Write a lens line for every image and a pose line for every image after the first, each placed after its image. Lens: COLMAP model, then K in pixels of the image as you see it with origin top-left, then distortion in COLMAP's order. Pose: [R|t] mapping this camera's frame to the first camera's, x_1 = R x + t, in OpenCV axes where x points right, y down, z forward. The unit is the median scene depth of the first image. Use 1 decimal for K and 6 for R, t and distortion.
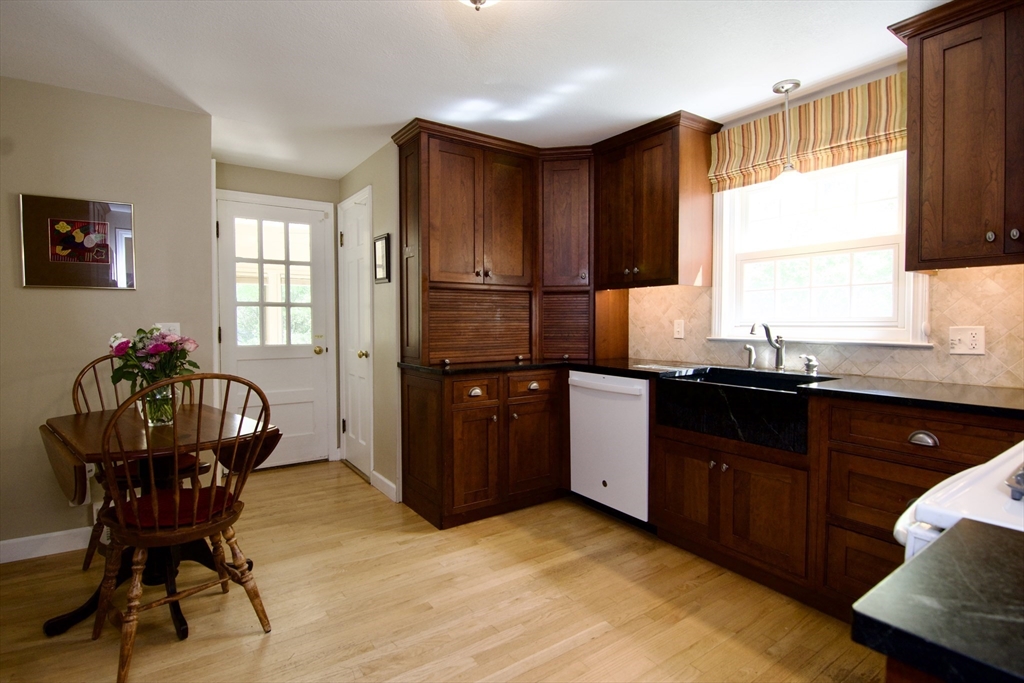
lens RADIAL K [[502.3, 0, 499.7], [0, 502.3, 343.2], [0, 0, 1]] dist [-0.016814, -0.007424]
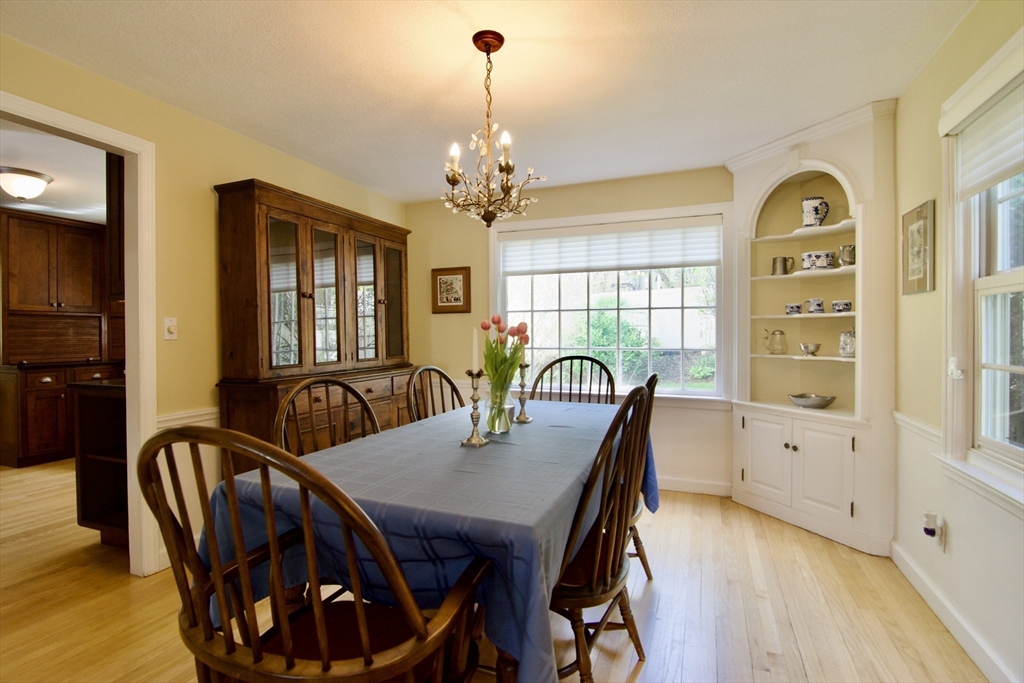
lens RADIAL K [[502.3, 0, 526.0], [0, 502.3, 341.9], [0, 0, 1]] dist [-0.016814, -0.007424]
pose [[0.814923, -0.010649, 0.579471, 0.298186], [0.027210, 0.999432, -0.019898, 0.049251], [-0.578930, 0.031983, 0.814750, -1.187968]]
